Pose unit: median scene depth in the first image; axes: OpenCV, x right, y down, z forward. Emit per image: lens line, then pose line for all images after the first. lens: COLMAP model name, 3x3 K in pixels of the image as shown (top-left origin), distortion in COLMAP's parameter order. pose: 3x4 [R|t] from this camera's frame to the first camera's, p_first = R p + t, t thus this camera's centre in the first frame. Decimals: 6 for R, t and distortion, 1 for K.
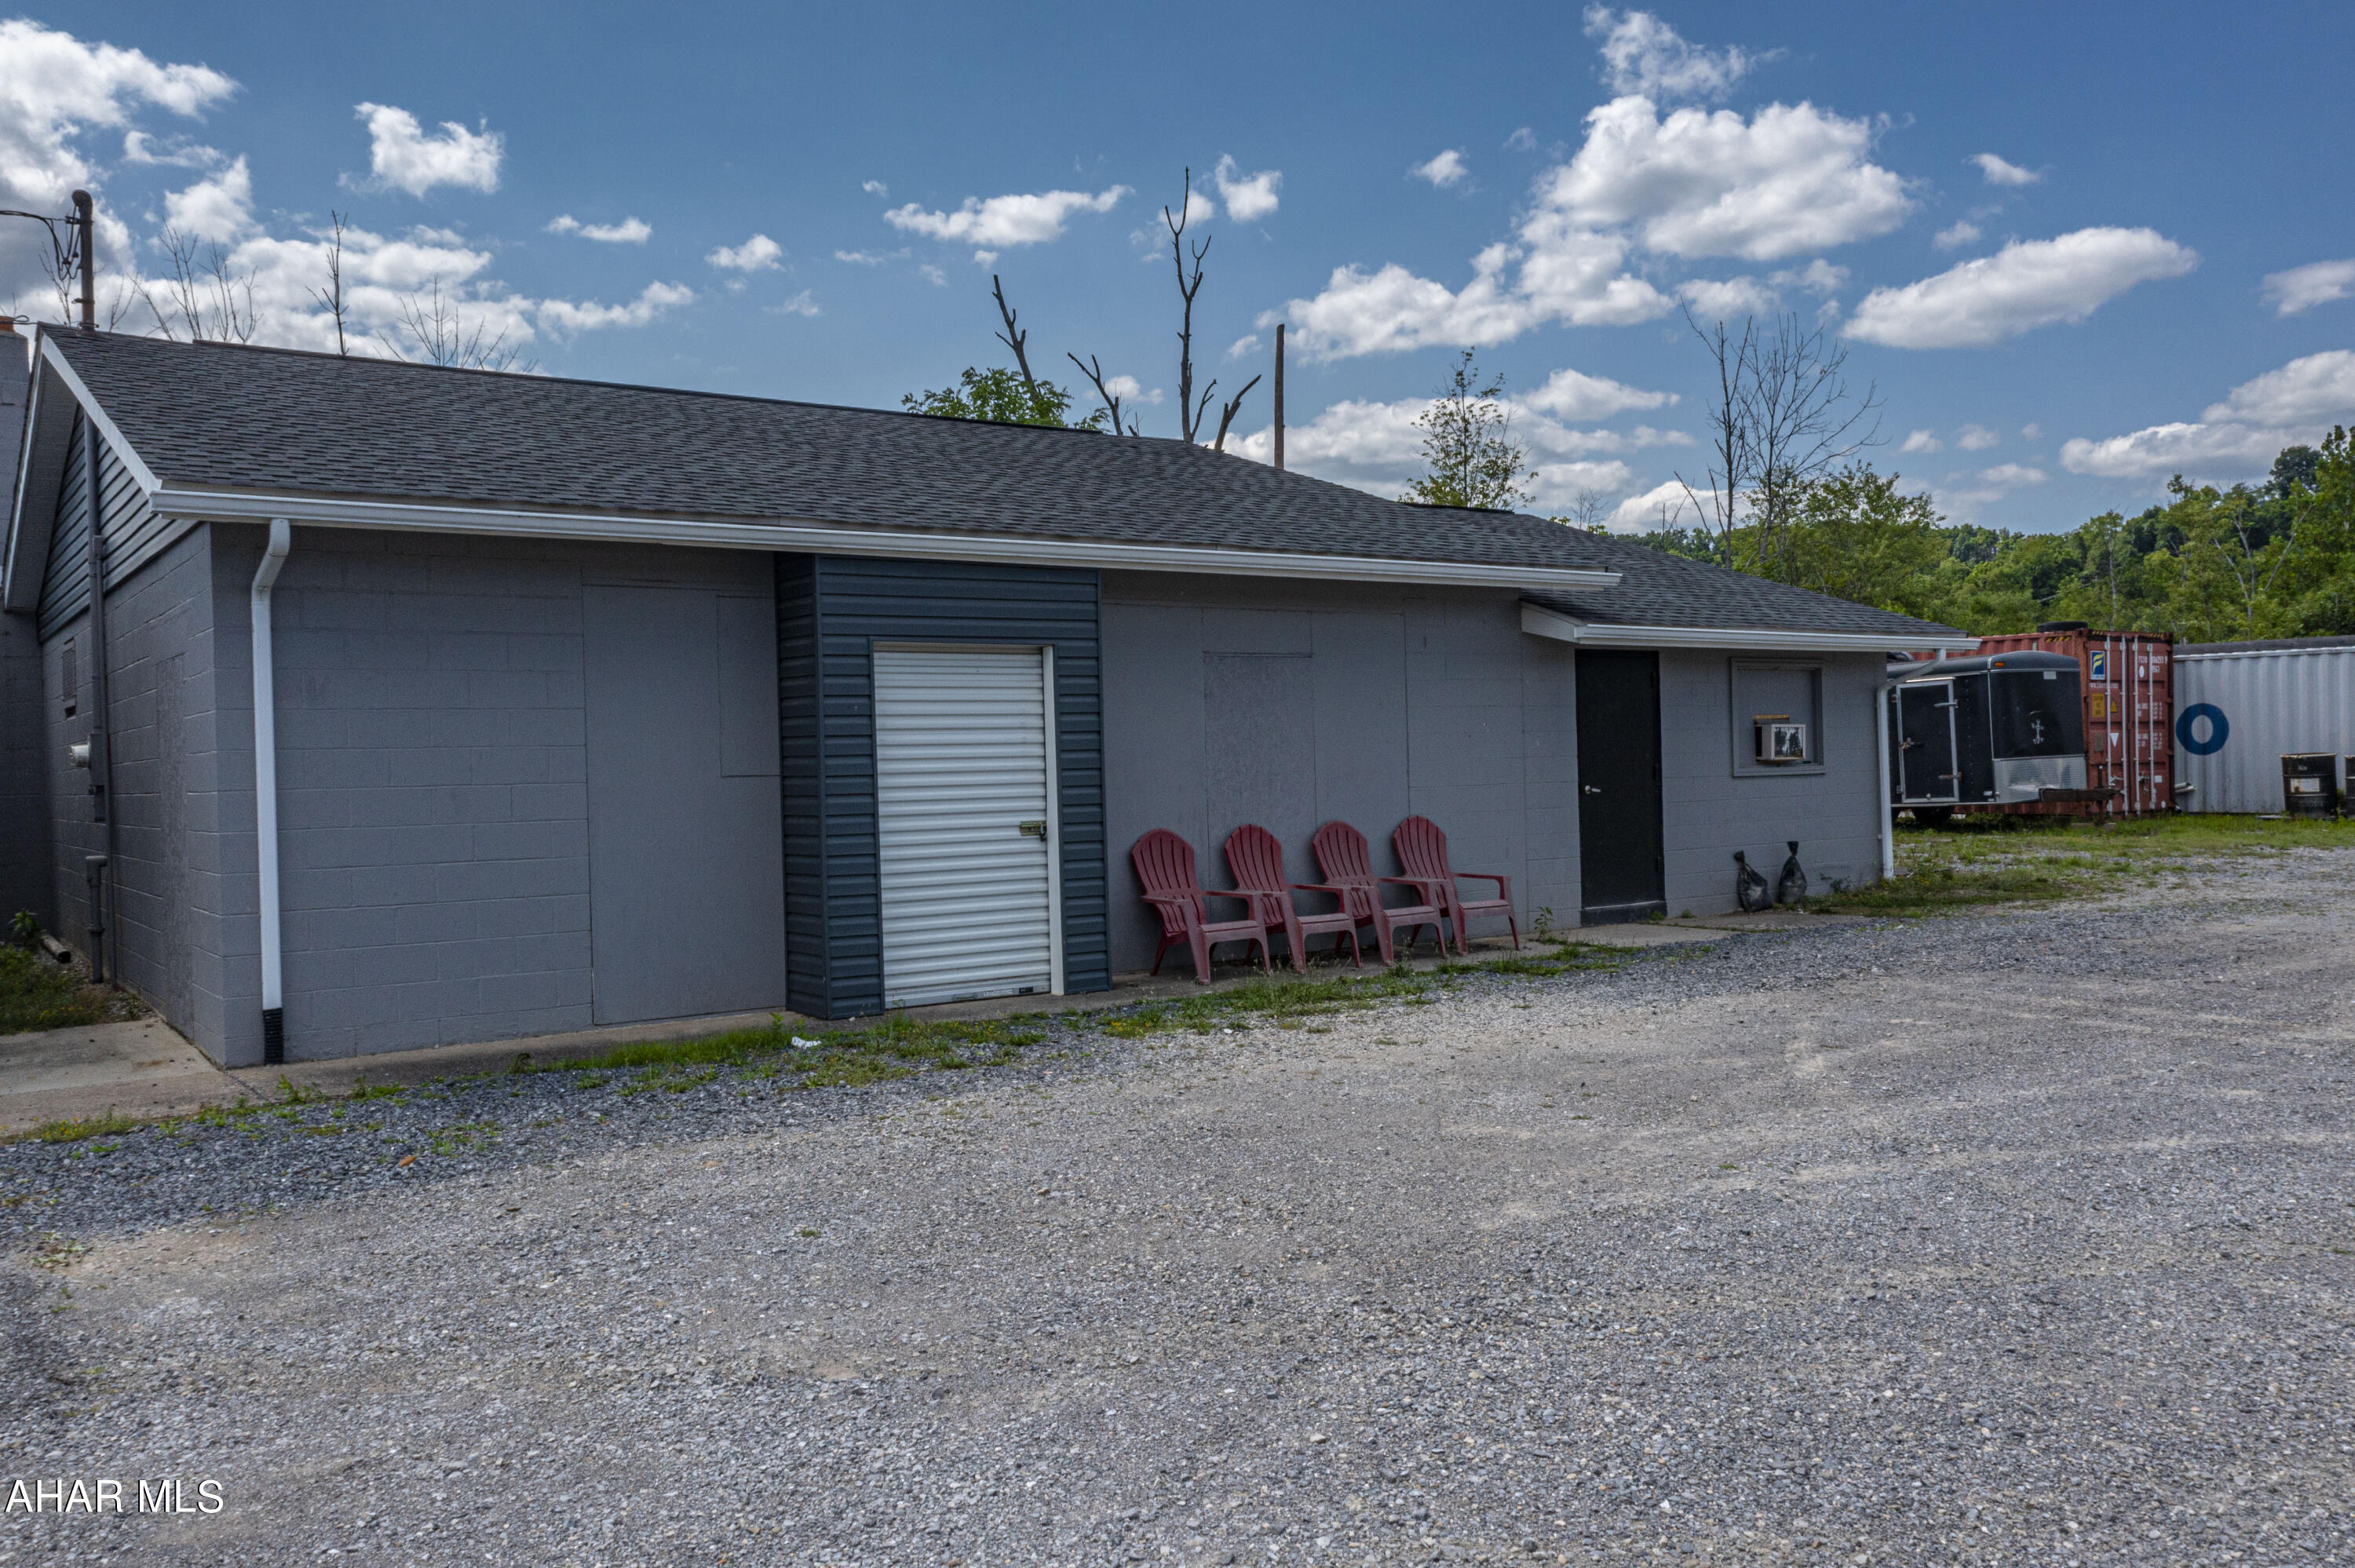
lens RADIAL K [[1850.9, 0, 1177.5], [0, 1850.9, 784.0], [0, 0, 1]] dist [-0.007847, 0.005614]
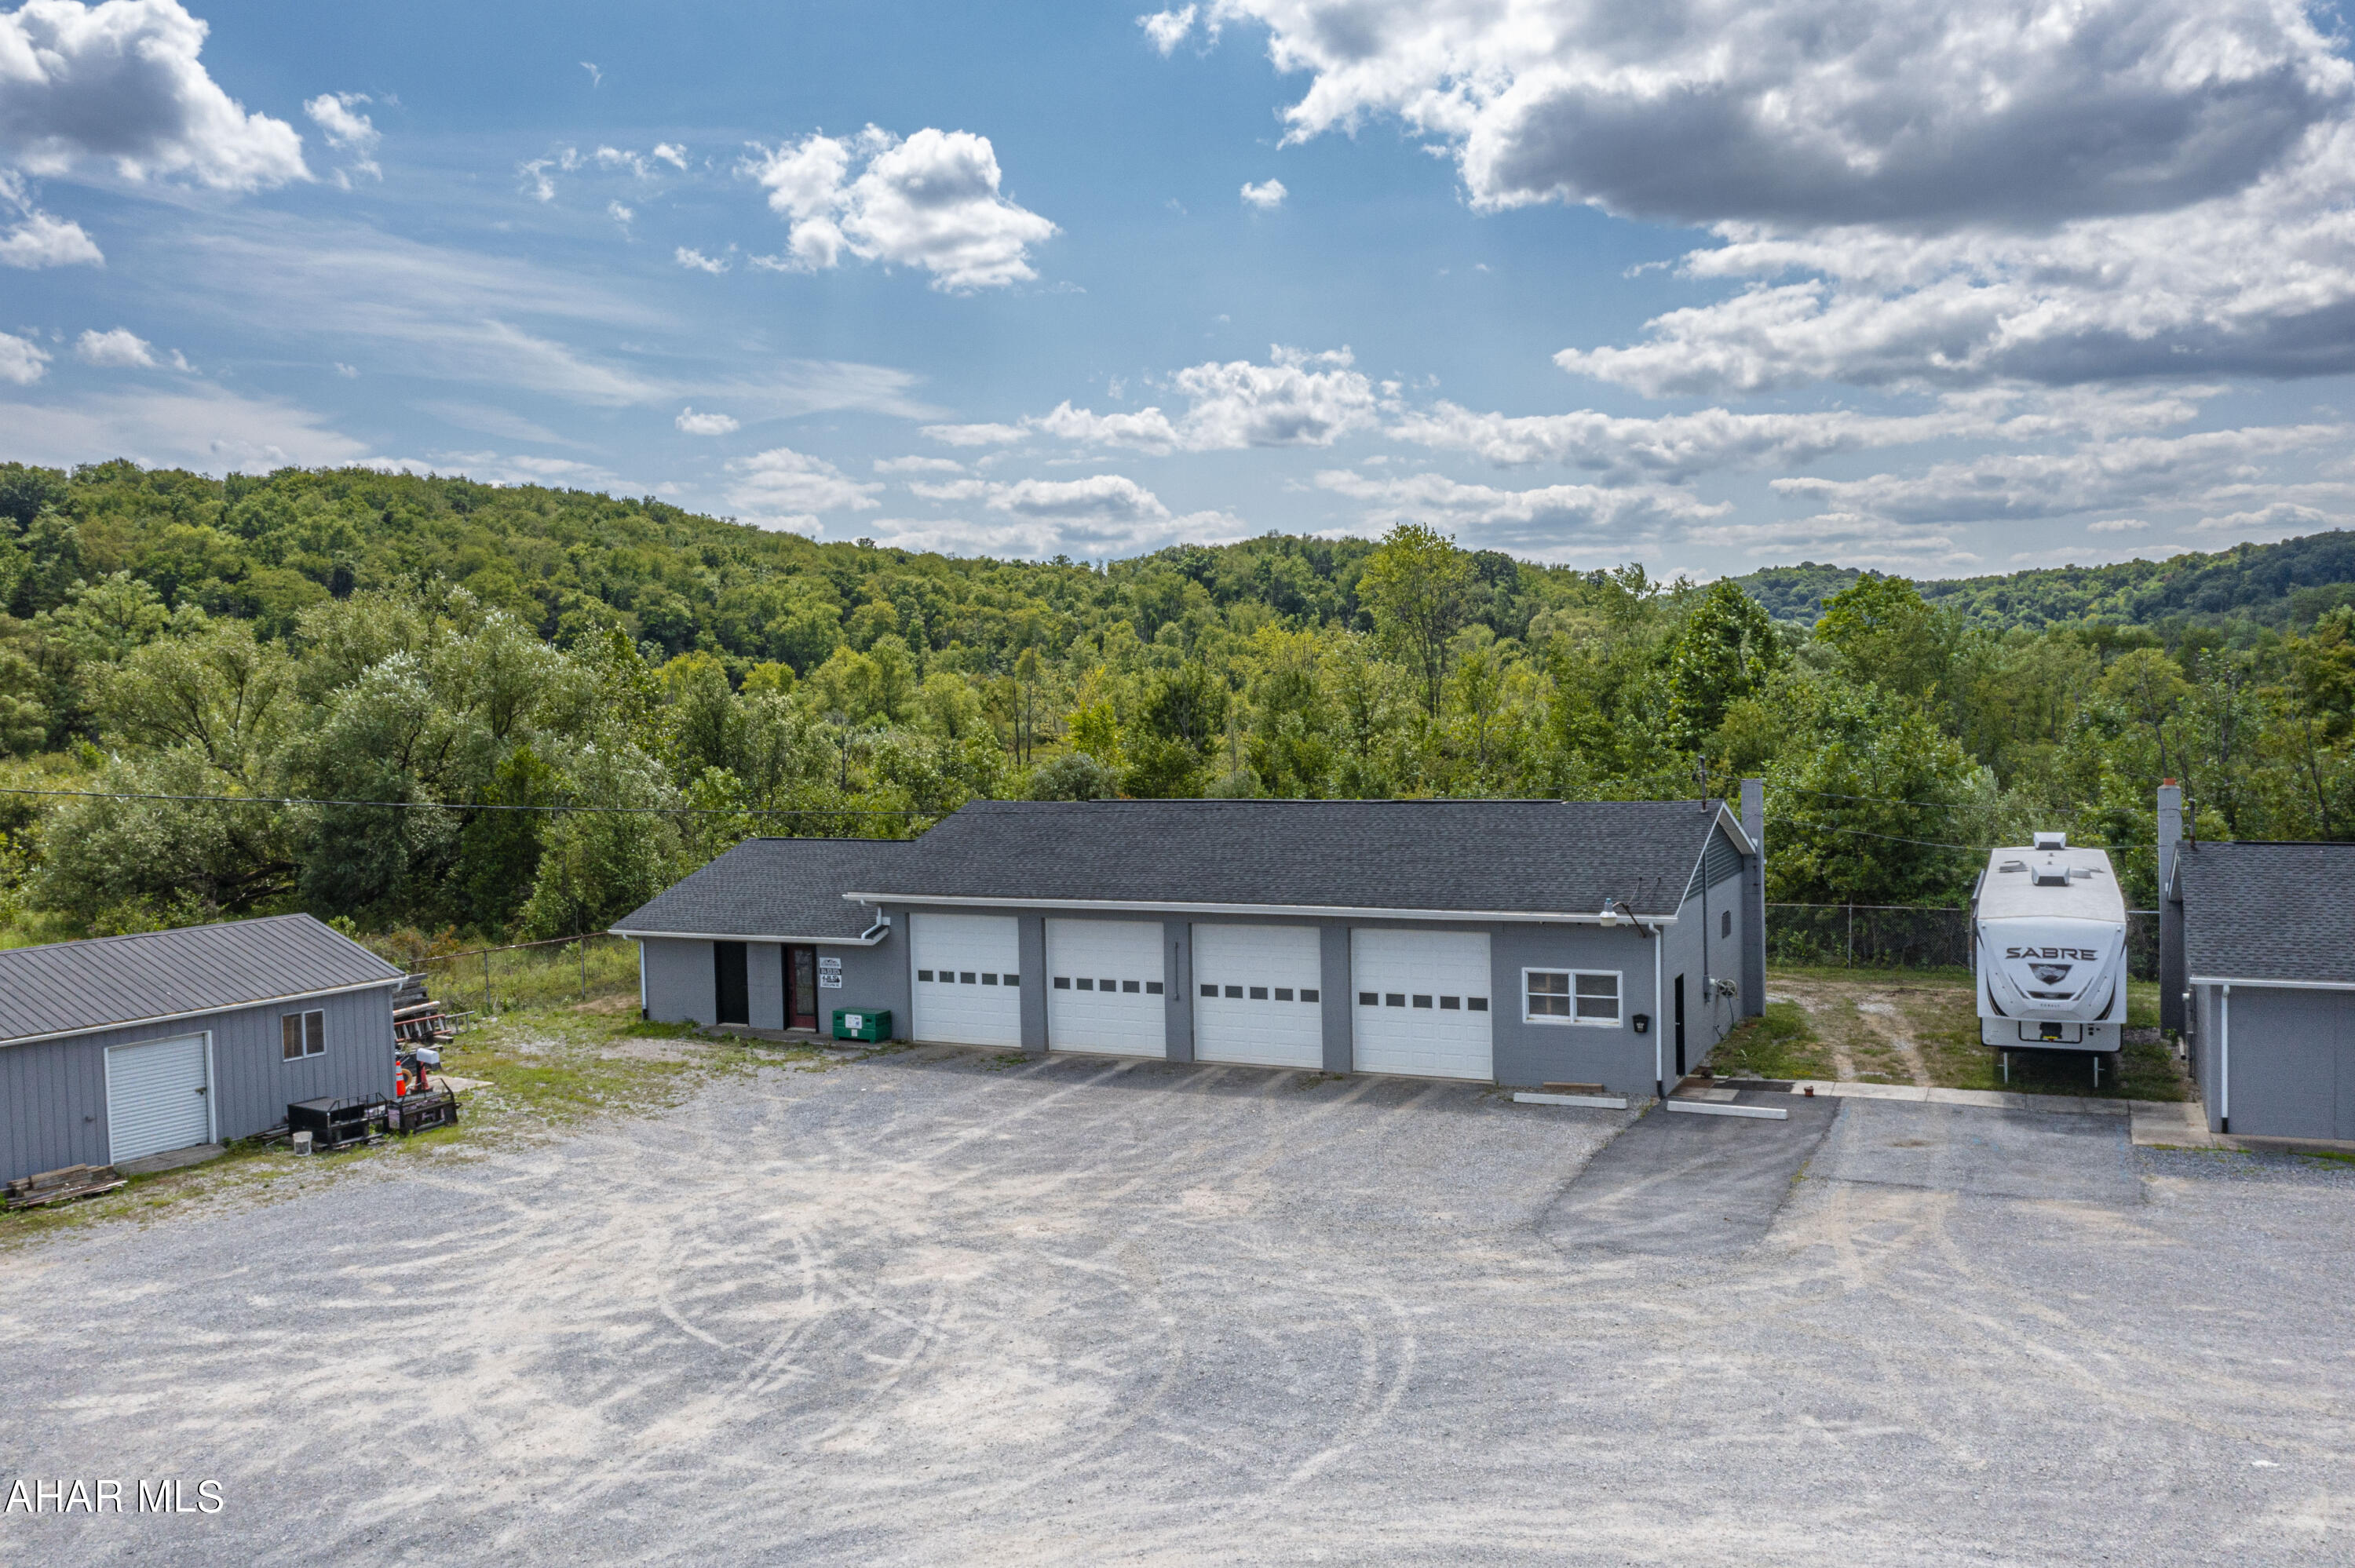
lens RADIAL K [[1867.1, 0, 1180.5], [0, 1867.1, 721.2], [0, 0, 1]] dist [-0.019547, 0.003252]
pose [[0.491459, 0.024661, -0.870551, 0.962338], [0.000905, 0.999584, 0.028828, -0.447624], [0.870900, -0.014956, 0.491233, -1.483540]]
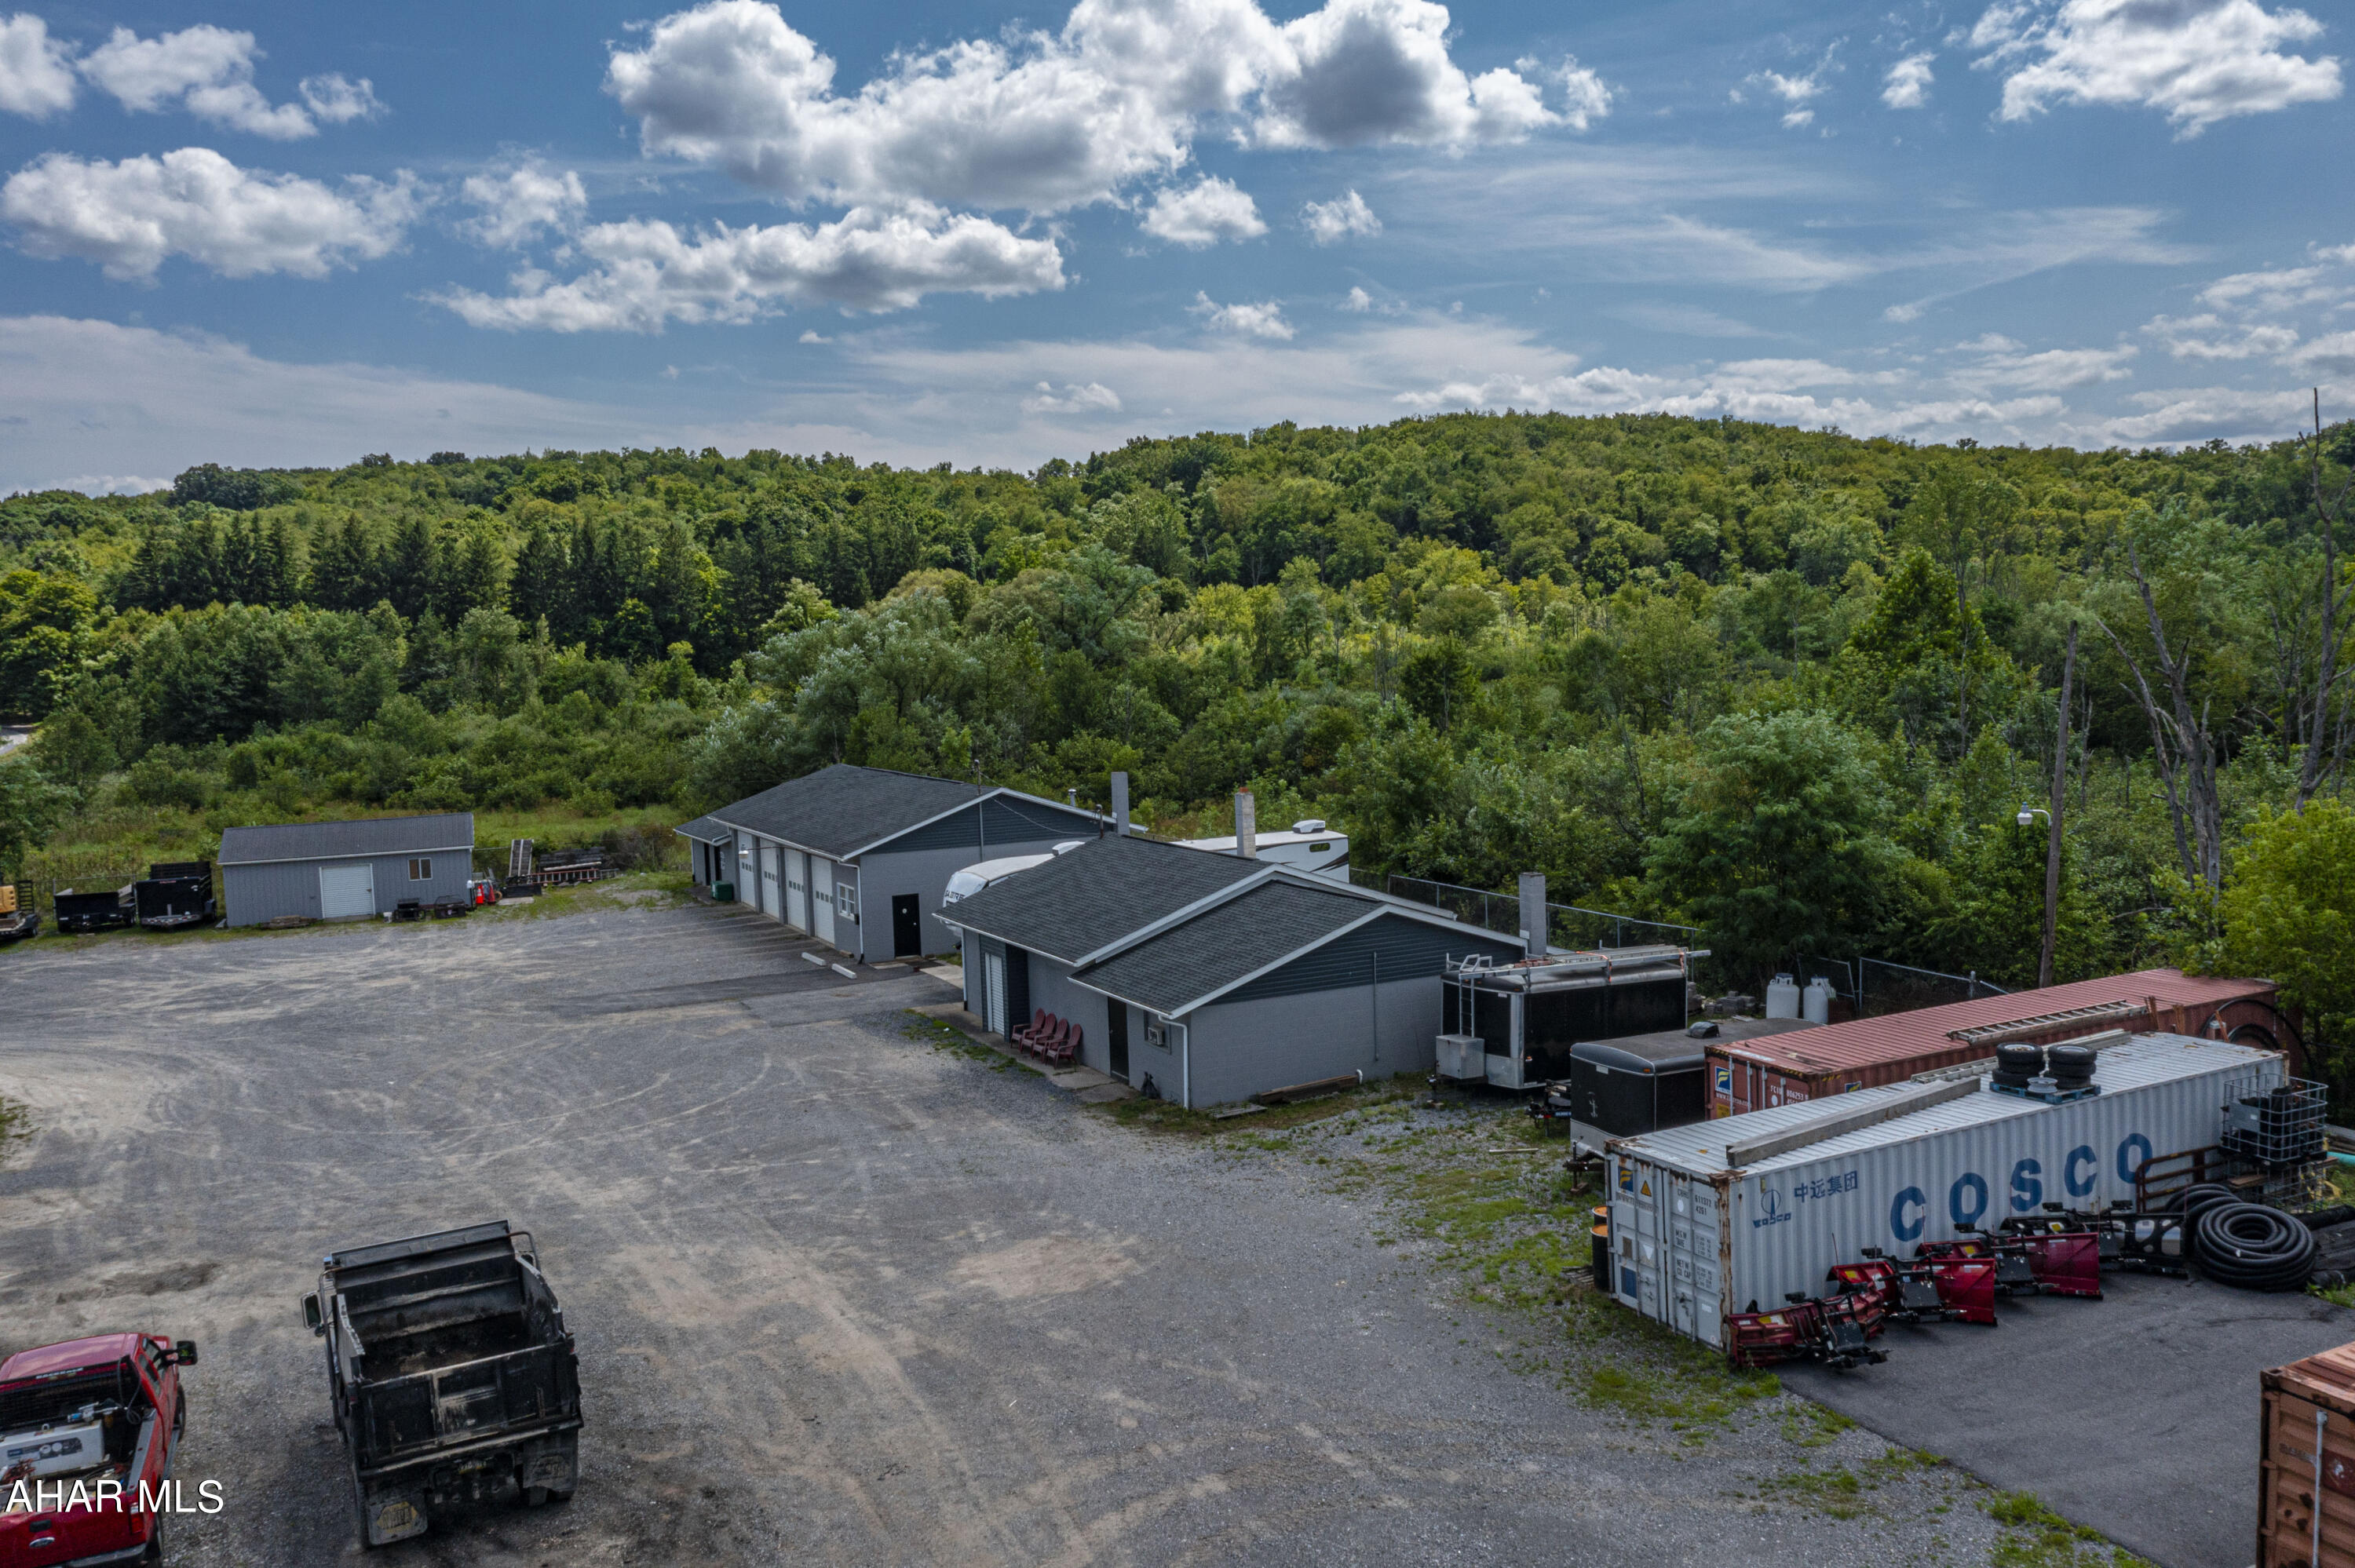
lens RADIAL K [[1848.0, 0, 1175.4], [0, 1848.0, 788.9], [0, 0, 1]] dist [-0.008229, 0.003535]
pose [[-0.149189, 0.113244, -0.982303, 3.050319], [0.030841, 0.993470, 0.109848, -0.700457], [0.988328, -0.013907, -0.151708, 1.558995]]
